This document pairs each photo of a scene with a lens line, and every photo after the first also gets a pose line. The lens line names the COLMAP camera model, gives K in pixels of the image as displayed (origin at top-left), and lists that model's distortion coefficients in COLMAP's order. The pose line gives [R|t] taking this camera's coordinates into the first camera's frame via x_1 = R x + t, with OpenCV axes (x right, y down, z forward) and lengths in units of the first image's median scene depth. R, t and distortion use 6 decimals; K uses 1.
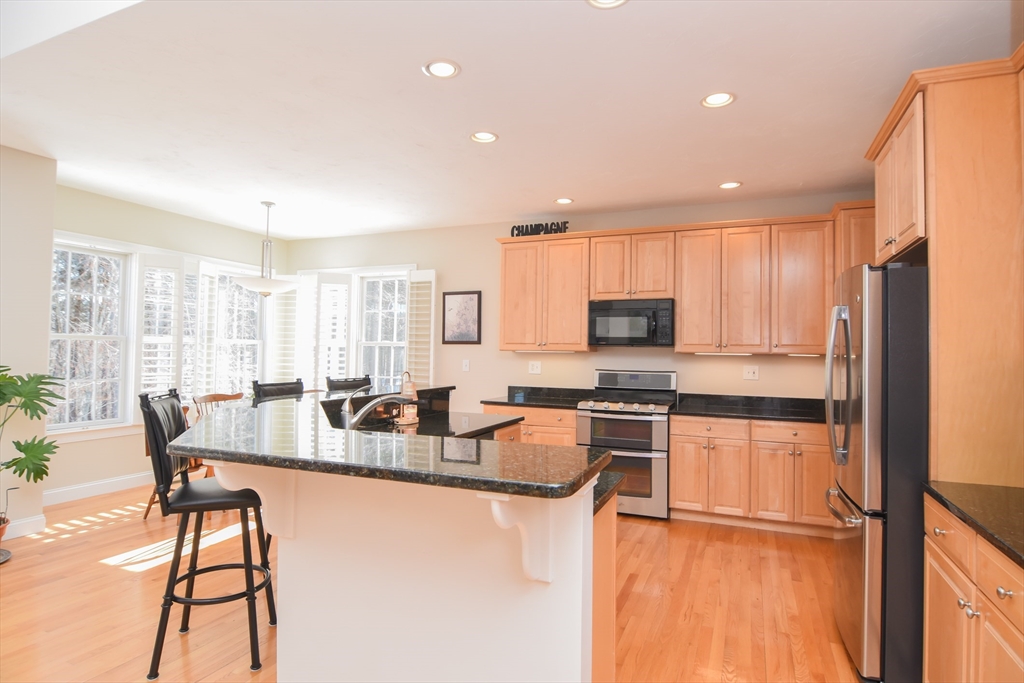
lens RADIAL K [[546.0, 0, 512.0], [0, 546.0, 338.6], [0, 0, 1]] dist [-0.008968, -0.008376]
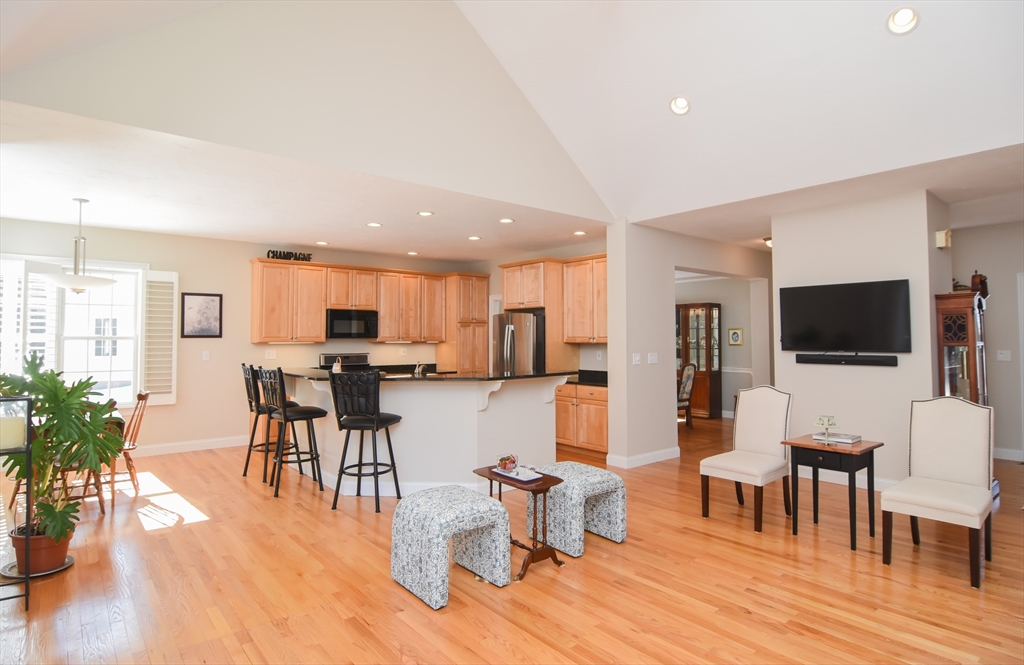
lens RADIAL K [[546.5, 0, 511.7], [0, 546.5, 319.9], [0, 0, 1]] dist [-0.013418, 0.000104]
pose [[0.455377, 0.015791, 0.890159, -0.941463], [-0.012577, 0.999857, -0.011303, -0.026760], [-0.890210, -0.006049, 0.455510, -0.150985]]
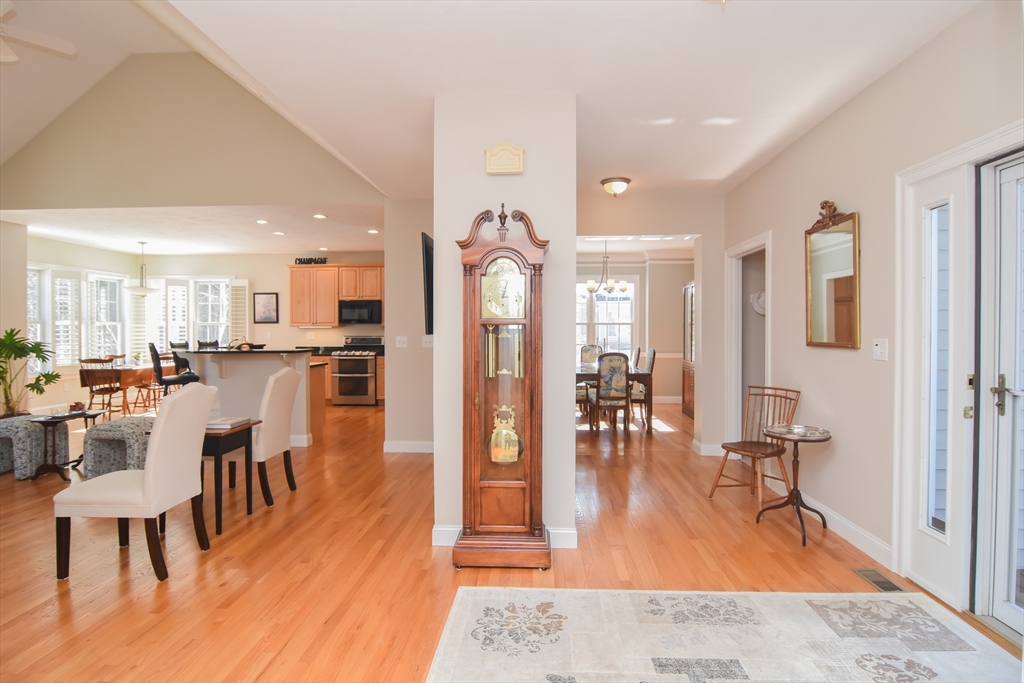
lens RADIAL K [[546.0, 0, 512.0], [0, 546.0, 338.6], [0, 0, 1]] dist [-0.008968, -0.008376]
pose [[0.938310, -0.020673, 0.345176, 0.045312], [0.005781, 0.999010, 0.044116, -0.014895], [-0.345746, -0.039399, 0.937501, -0.985825]]
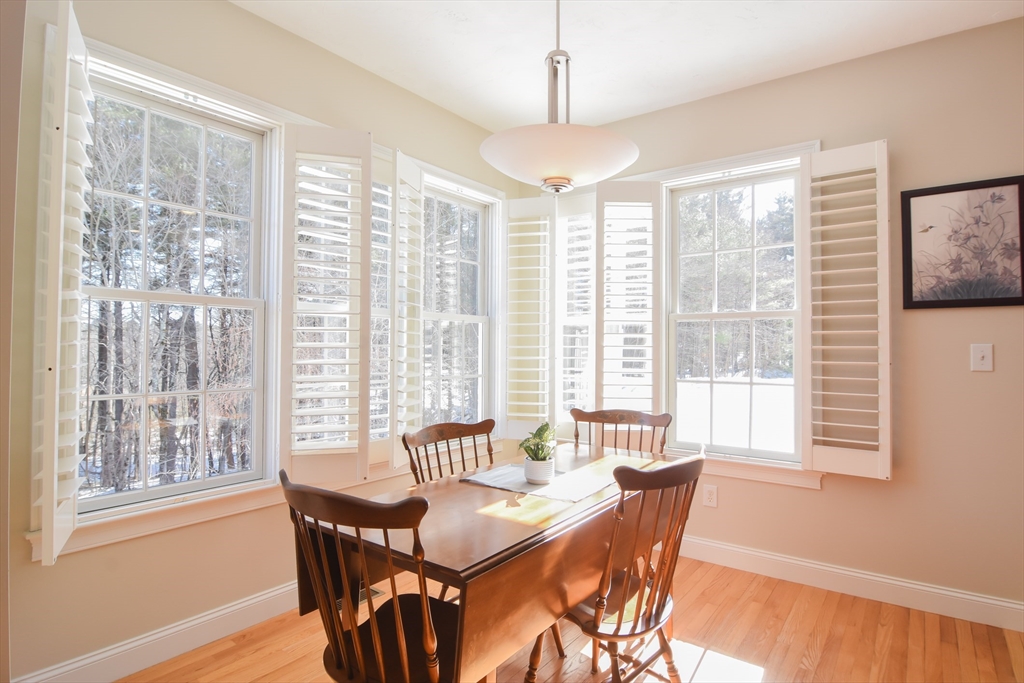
lens RADIAL K [[546.0, 0, 512.0], [0, 546.0, 338.6], [0, 0, 1]] dist [-0.008968, -0.008376]
pose [[0.971941, -0.015841, -0.234690, -0.379243], [0.016227, 0.999868, -0.000290, 0.032654], [0.234663, -0.003527, 0.972070, 0.572511]]
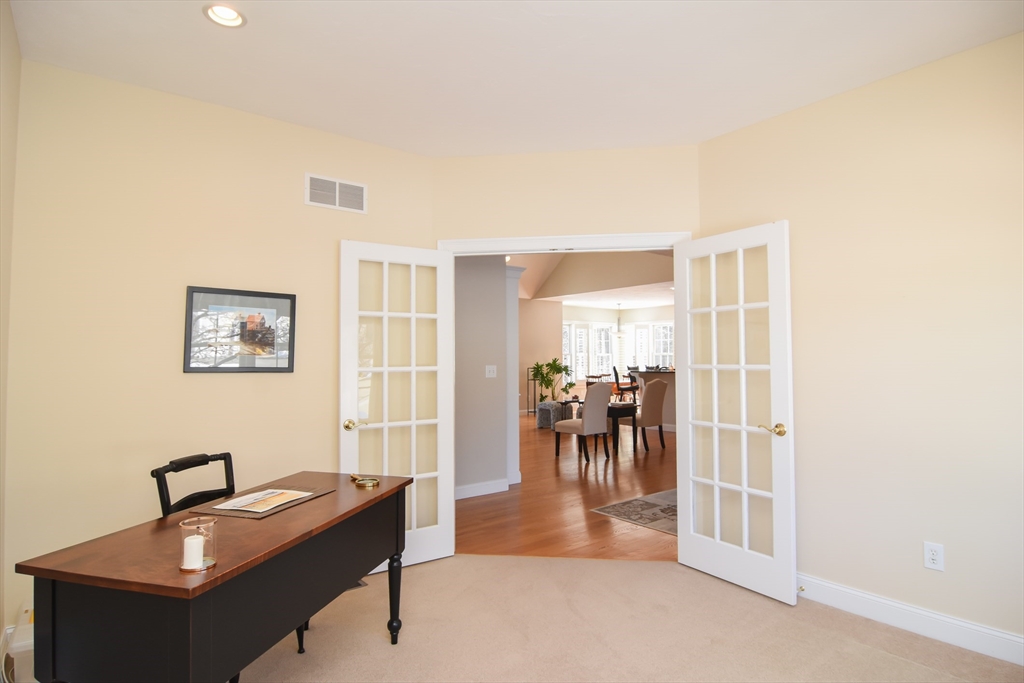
lens RADIAL K [[546.0, 0, 512.0], [0, 546.0, 338.6], [0, 0, 1]] dist [-0.008968, -0.008376]
pose [[0.876113, -0.034567, -0.480865, 0.381188], [0.027298, 0.999383, -0.022104, -0.027409], [0.481332, 0.006239, 0.876516, -1.612306]]
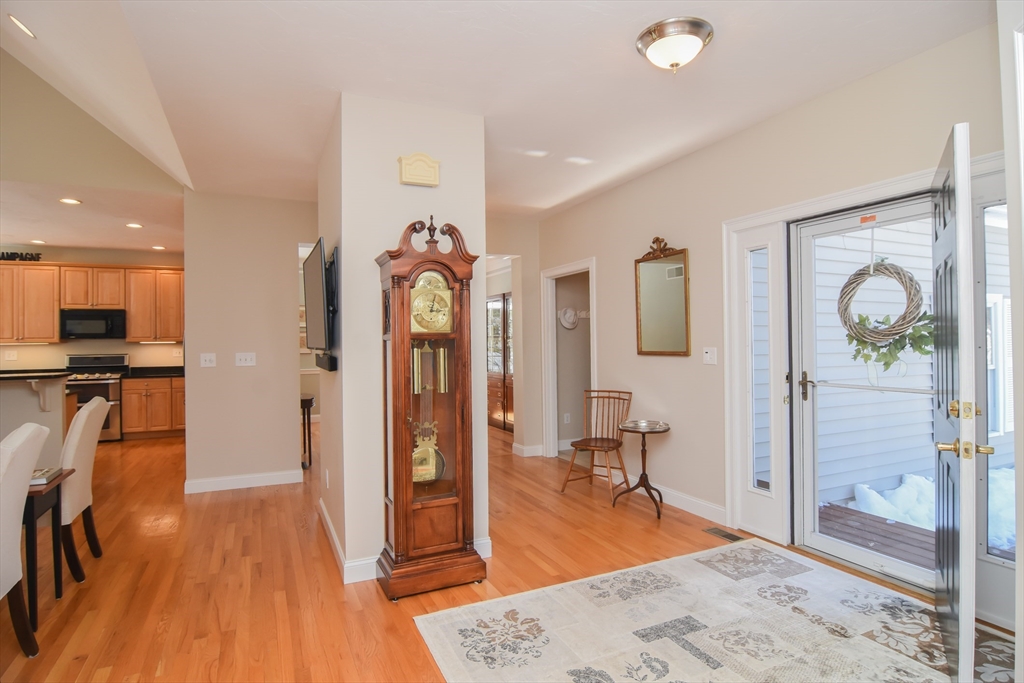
lens RADIAL K [[546.0, 0, 512.0], [0, 546.0, 338.6], [0, 0, 1]] dist [-0.008968, -0.008376]
pose [[0.668203, -0.018549, 0.743748, -0.129008], [0.002731, 0.999744, 0.022480, -0.017109], [-0.743974, -0.012990, 0.668082, -0.878230]]
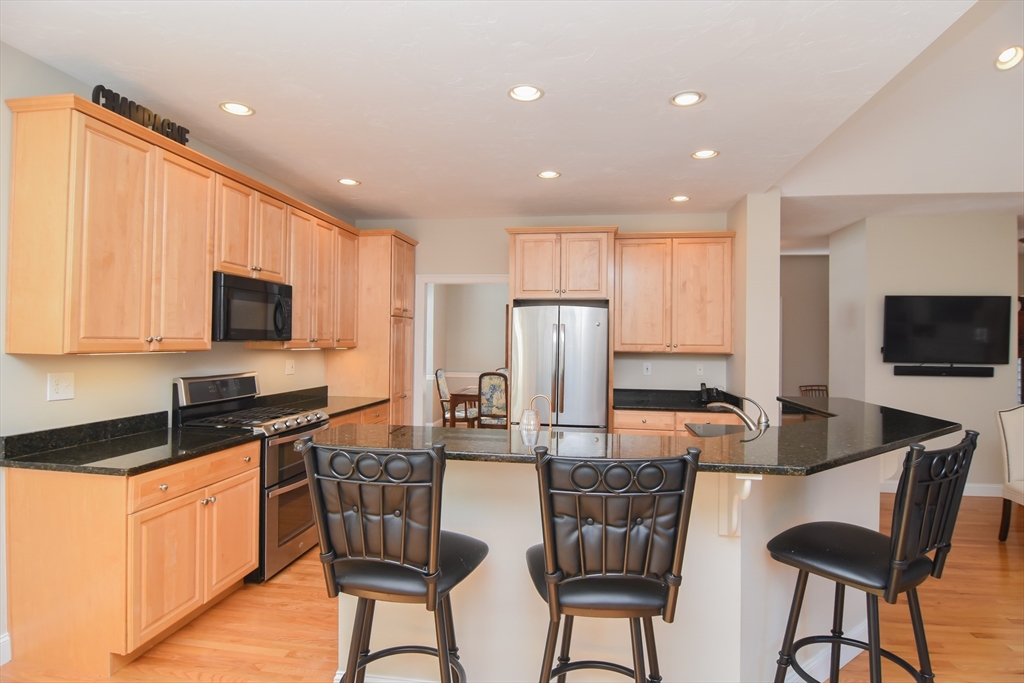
lens RADIAL K [[560.5, 0, 517.3], [0, 560.5, 338.8], [0, 0, 1]] dist [0.001858, 0.000727]
pose [[-0.266246, -0.012156, 0.963829, -0.566144], [-0.038331, 0.999263, 0.002015, -0.004440], [-0.963143, -0.036408, -0.266515, 0.795134]]
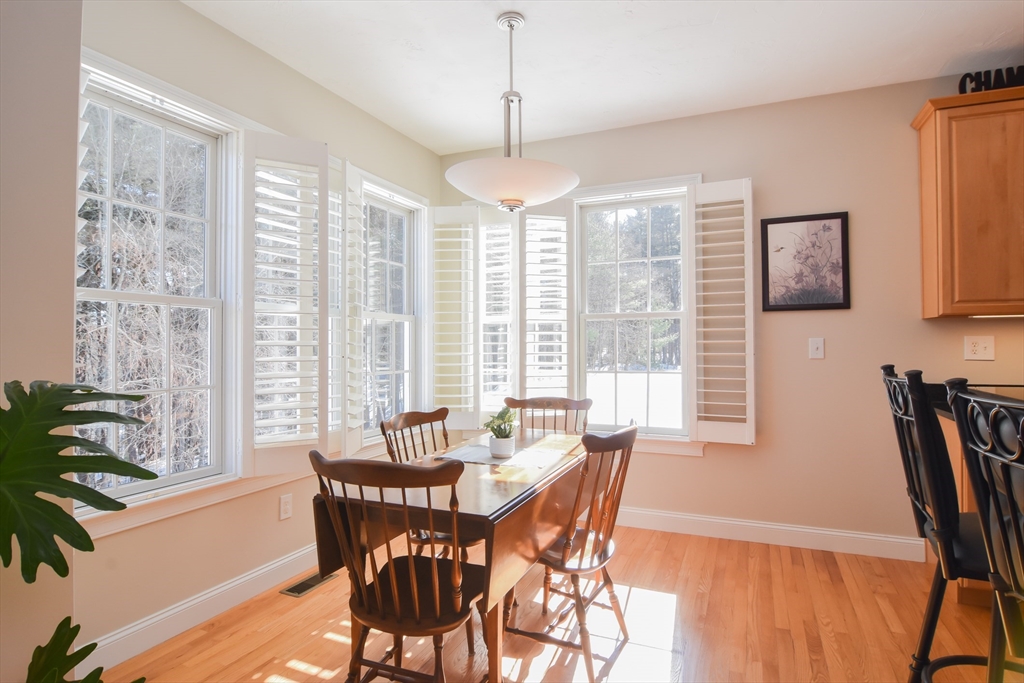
lens RADIAL K [[546.0, 0, 512.0], [0, 546.0, 338.6], [0, 0, 1]] dist [-0.008968, -0.008376]
pose [[0.999739, -0.021439, -0.007876, -0.437344], [0.021505, 0.999734, 0.008358, 0.031765], [0.007695, -0.008525, 0.999934, 0.496604]]
